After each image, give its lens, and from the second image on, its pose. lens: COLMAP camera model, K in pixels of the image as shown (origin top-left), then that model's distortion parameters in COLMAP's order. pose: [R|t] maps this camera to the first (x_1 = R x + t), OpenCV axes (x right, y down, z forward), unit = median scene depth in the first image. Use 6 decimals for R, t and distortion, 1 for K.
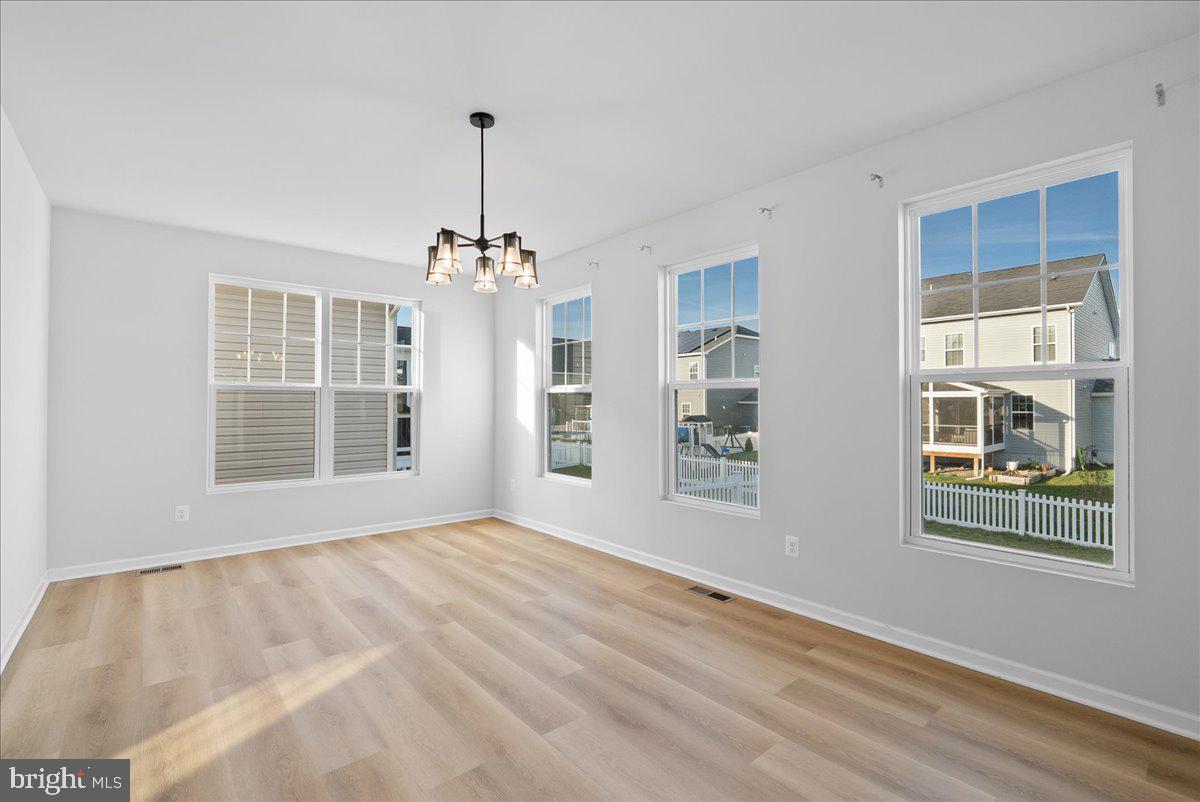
lens RADIAL K [[543.8, 0, 597.6], [0, 543.8, 403.2], [0, 0, 1]] dist [-0.004903, -0.001284]
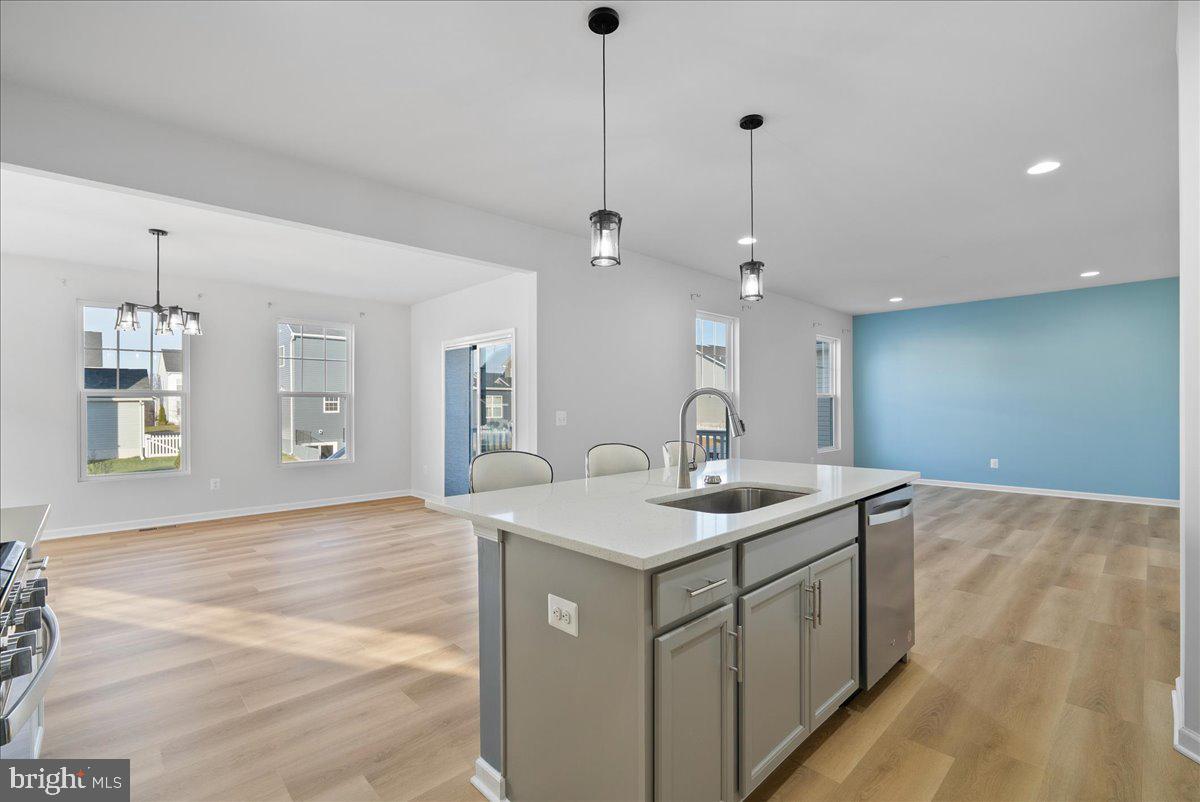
lens RADIAL K [[543.8, 0, 599.8], [0, 543.8, 405.6], [0, 0, 1]] dist [-0.004903, -0.001284]
pose [[-0.076291, 0.008429, 0.997050, -2.174359], [-0.002487, 0.999960, -0.008644, 0.012790], [-0.997082, -0.003140, -0.076267, -0.228078]]
